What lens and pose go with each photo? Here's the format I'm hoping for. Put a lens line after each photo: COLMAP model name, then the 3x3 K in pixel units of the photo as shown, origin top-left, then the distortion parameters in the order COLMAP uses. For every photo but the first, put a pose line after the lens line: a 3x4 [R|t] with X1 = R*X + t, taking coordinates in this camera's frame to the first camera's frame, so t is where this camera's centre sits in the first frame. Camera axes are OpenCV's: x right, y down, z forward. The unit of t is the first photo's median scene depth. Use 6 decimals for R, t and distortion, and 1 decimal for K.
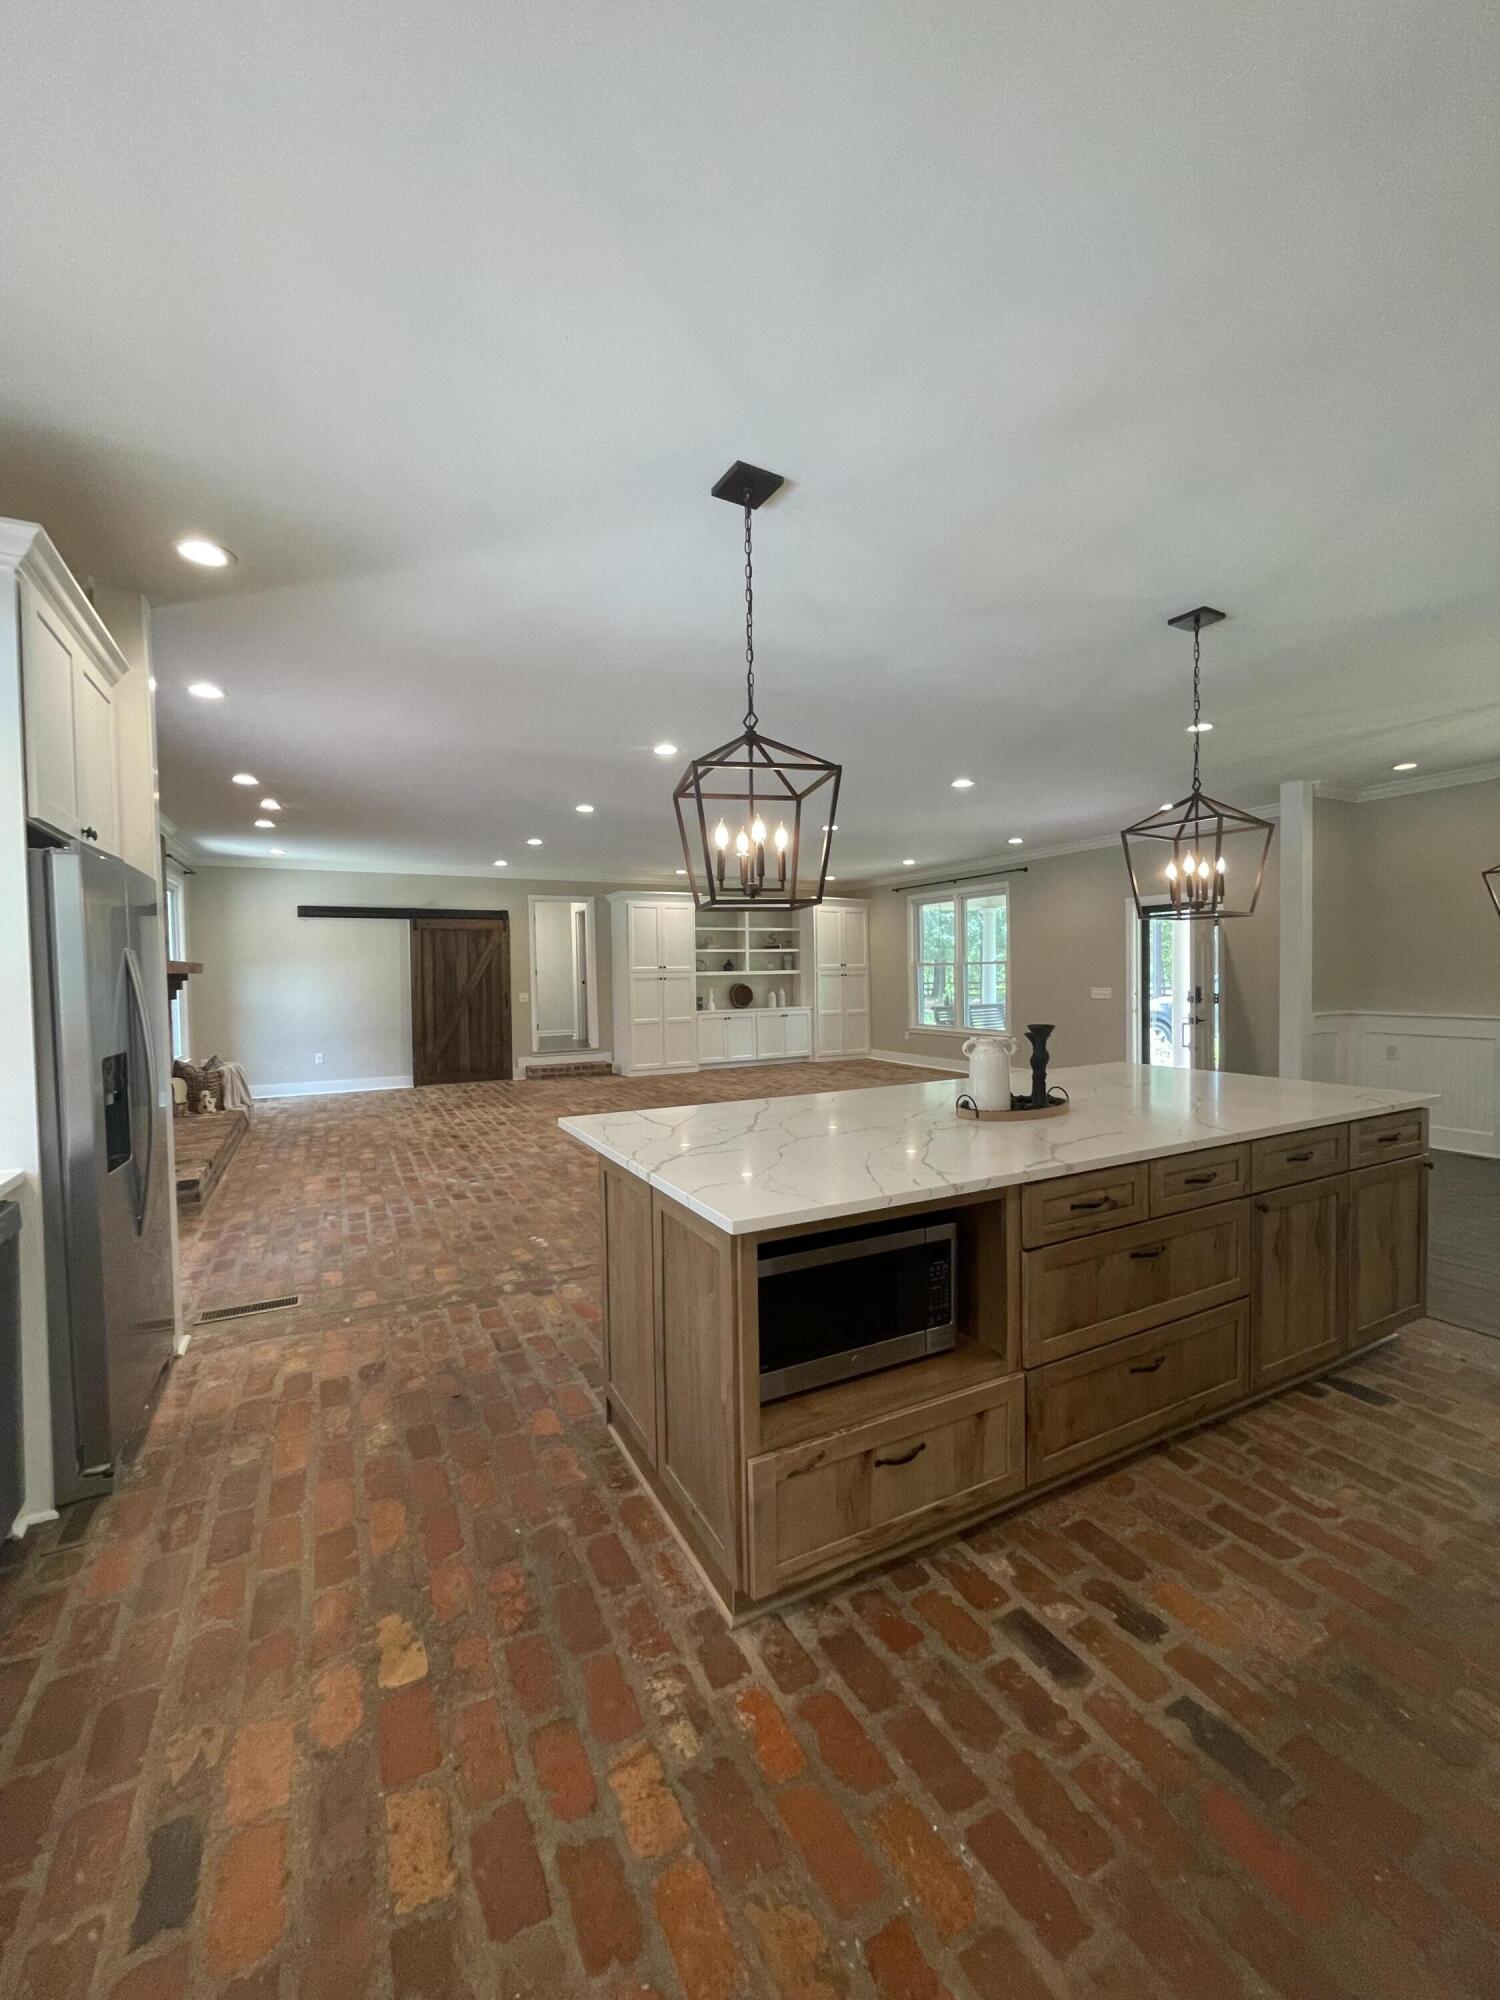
lens RADIAL K [[811.3, 0, 750.0], [0, 811.3, 1000.0], [0, 0, 1]] dist [-0.004102, 0.000079]
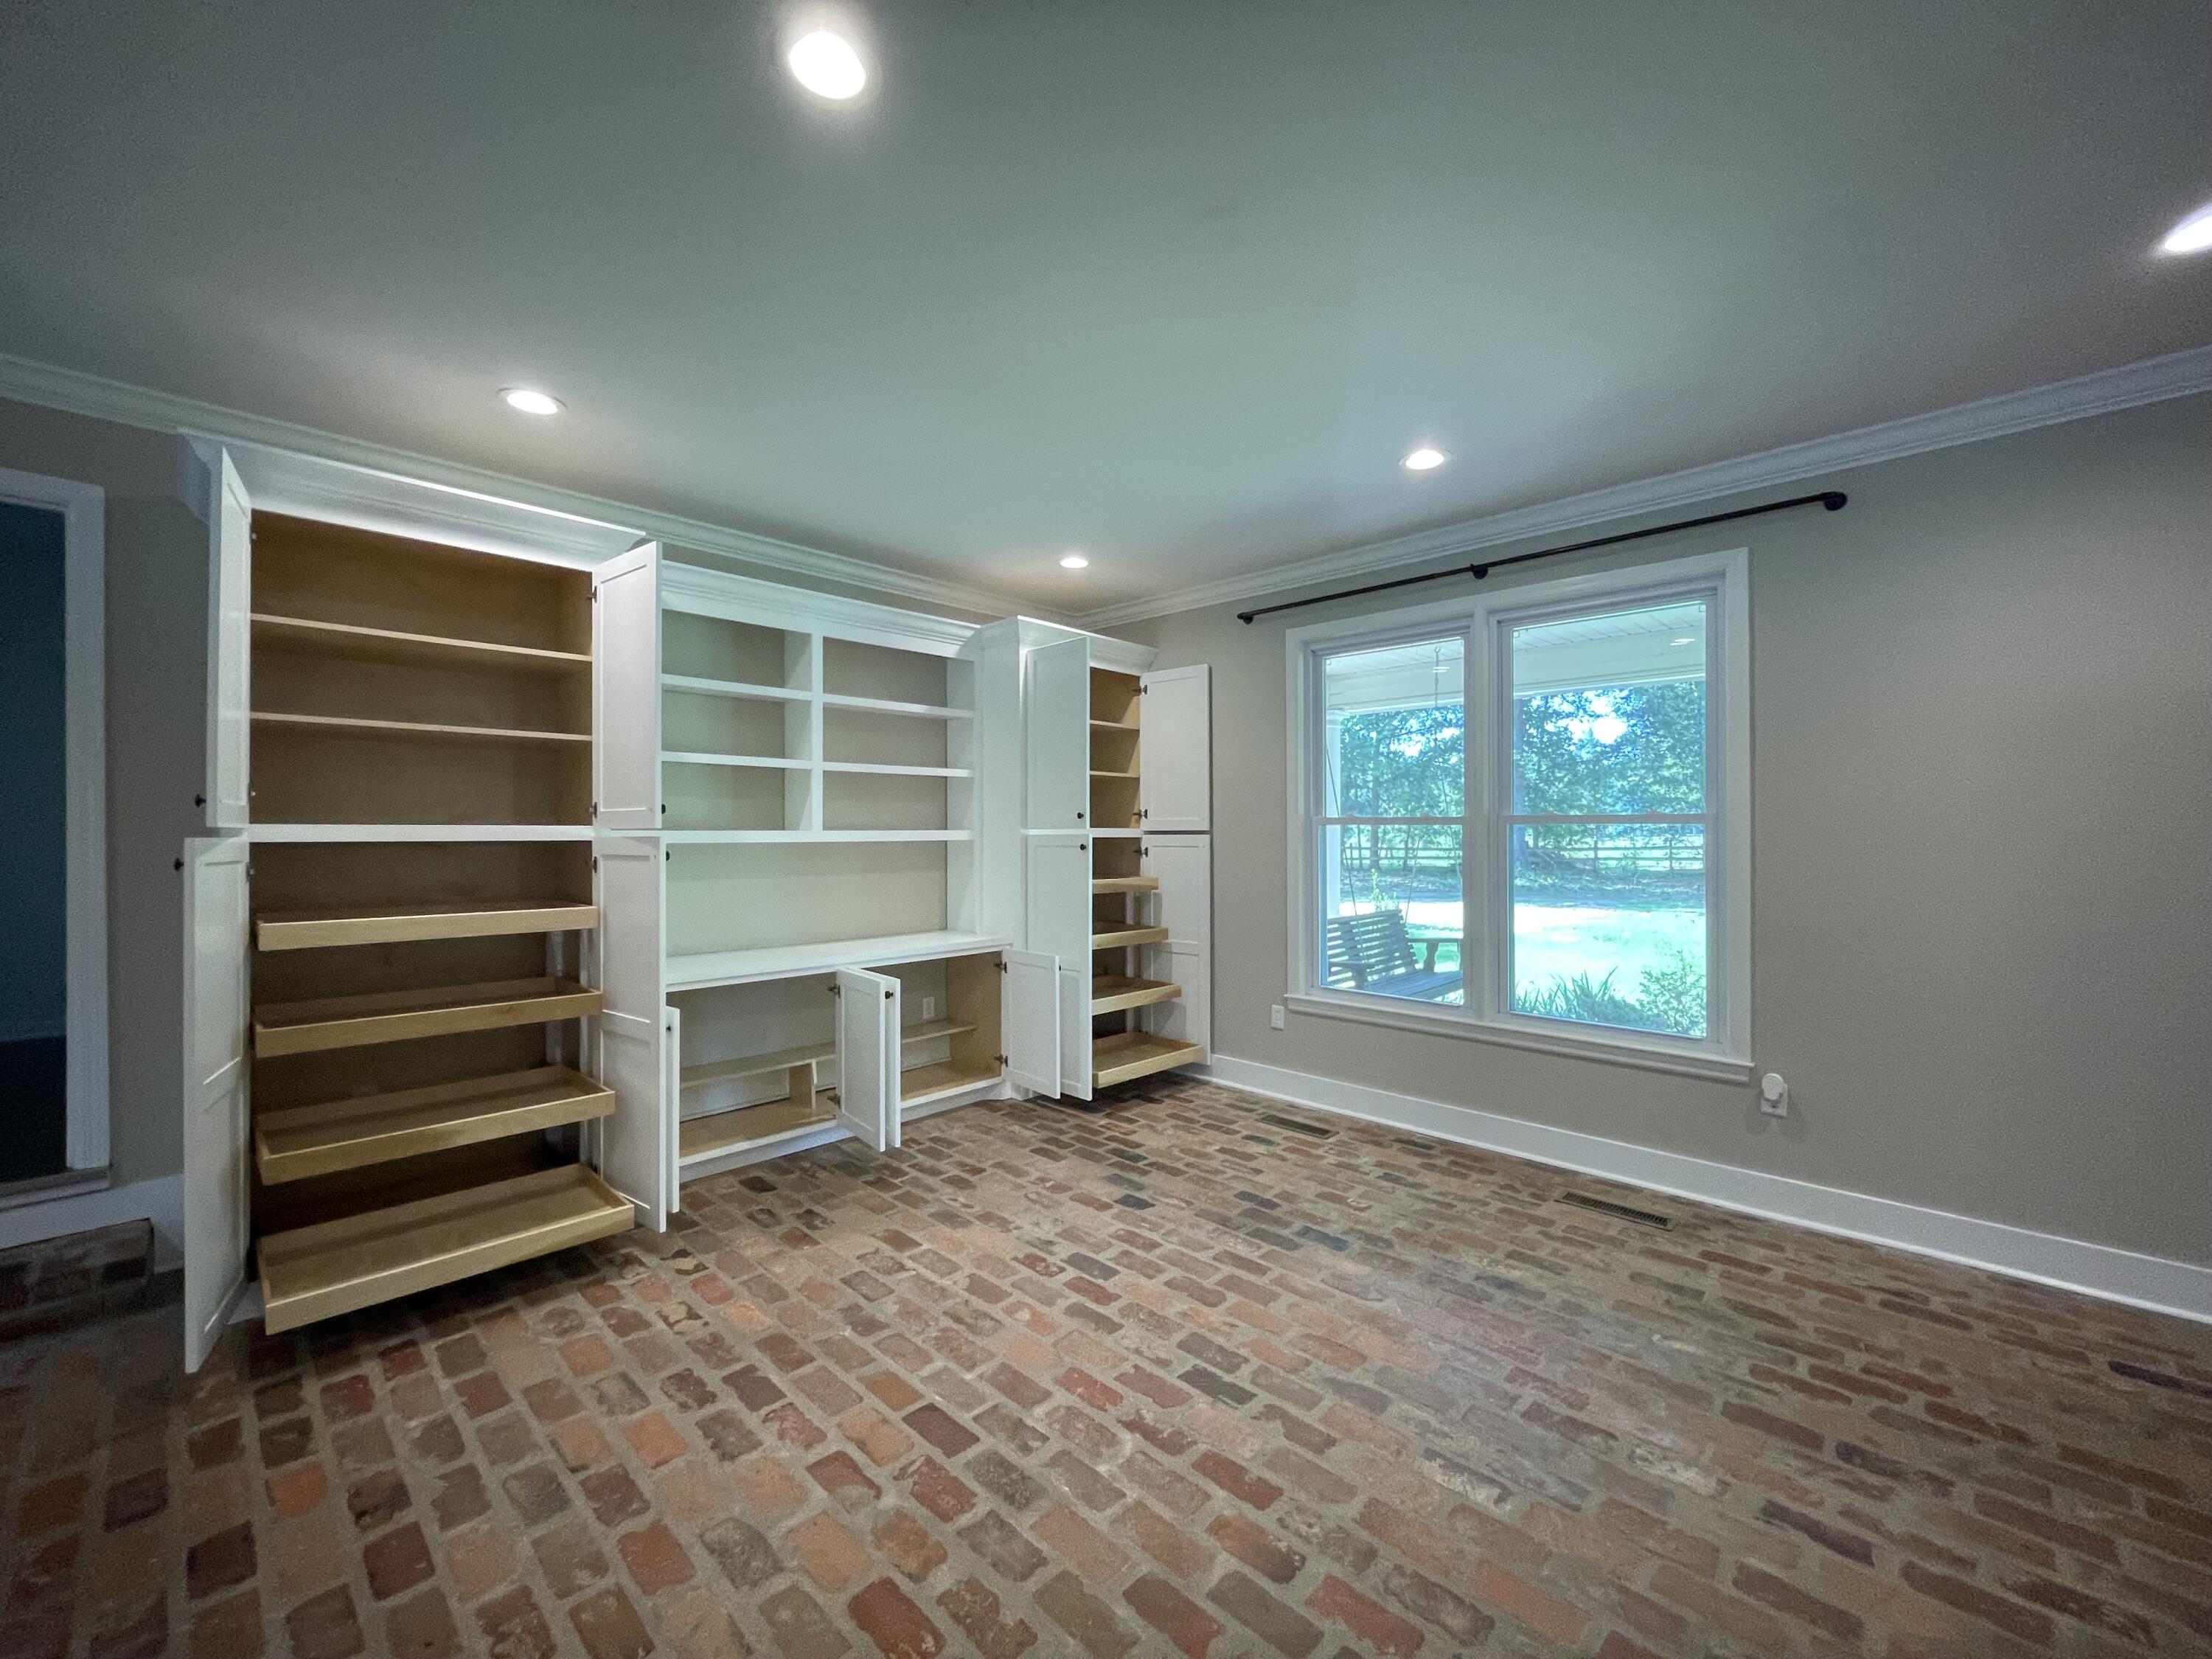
lens RADIAL K [[897.3, 0, 1102.4], [0, 897.3, 831.0], [0, 0, 1]] dist [-0.004102, 0.000079]
pose [[0.948624, 0.016275, 0.315986, -0.020633], [-0.004755, 0.999297, -0.037195, -0.061443], [-0.316369, 0.033782, 0.948035, 1.682417]]
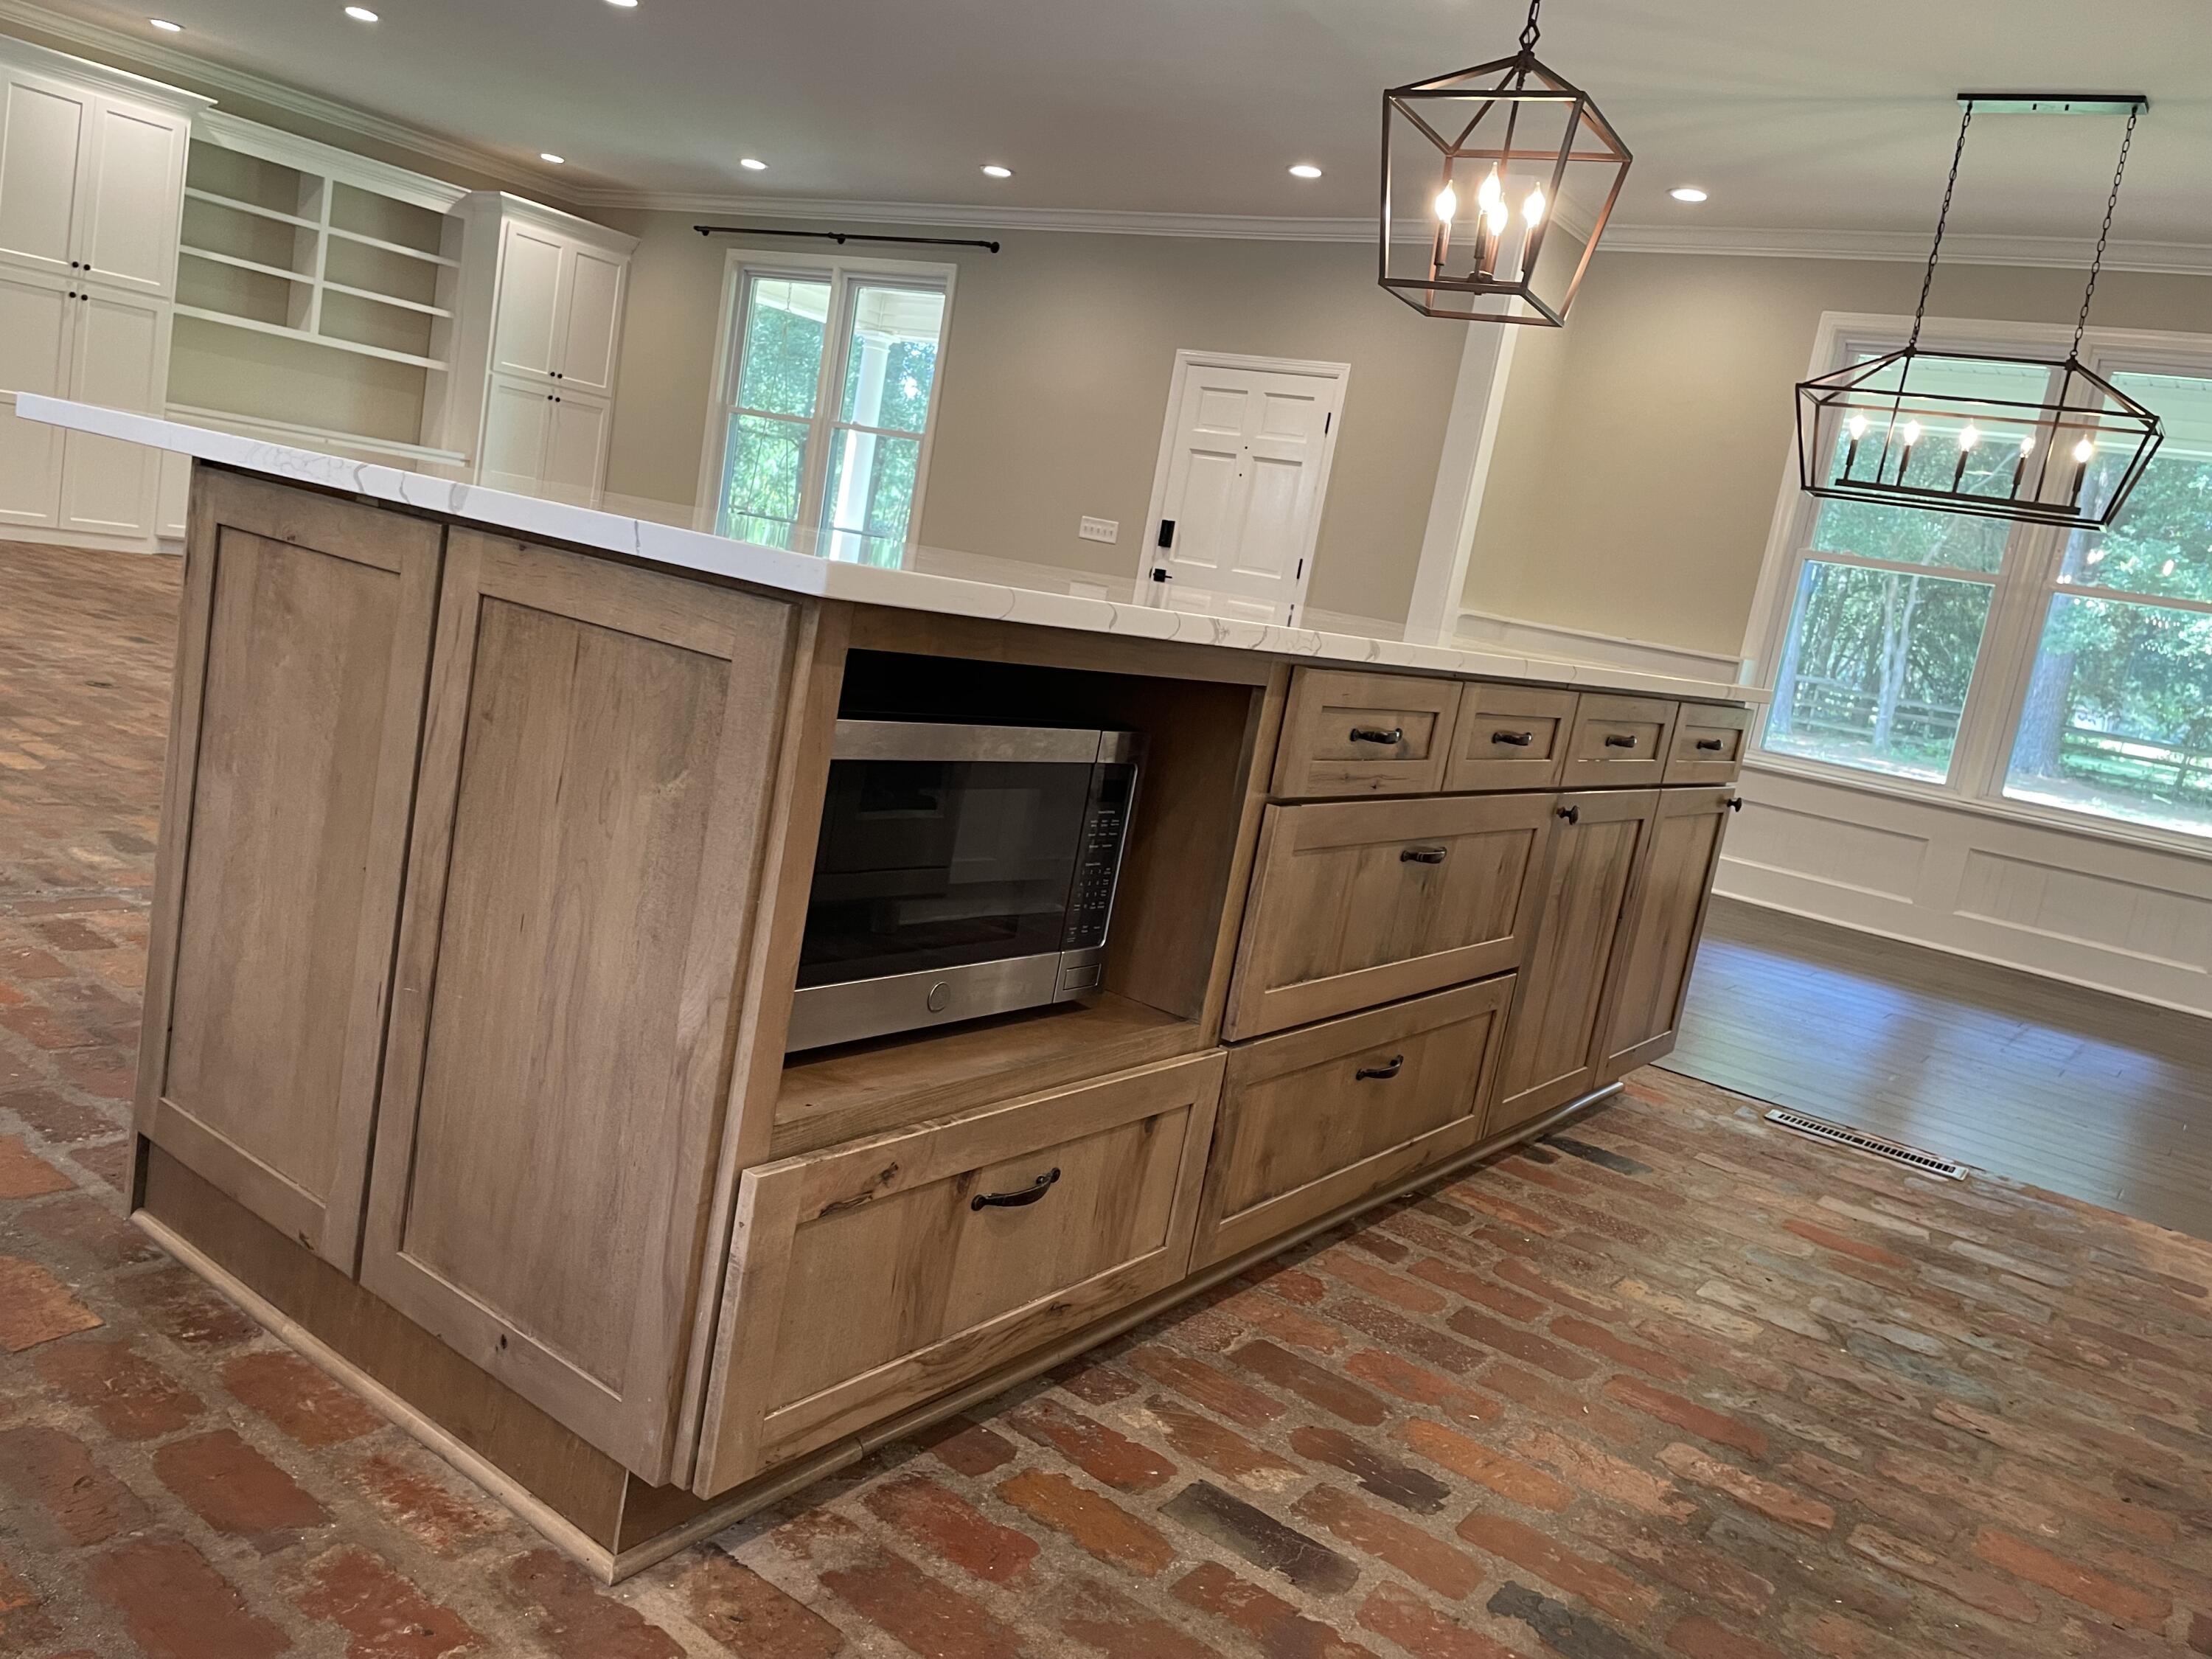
lens RADIAL K [[1676.7, 0, 1091.3], [0, 1676.7, 822.1], [0, 0, 1]] dist [0.092217, -0.123918]
pose [[0.878265, 0.099853, 0.467633, -0.093738], [-0.173508, 0.977850, 0.117067, 0.095946], [-0.445585, -0.183954, 0.876136, 0.076821]]
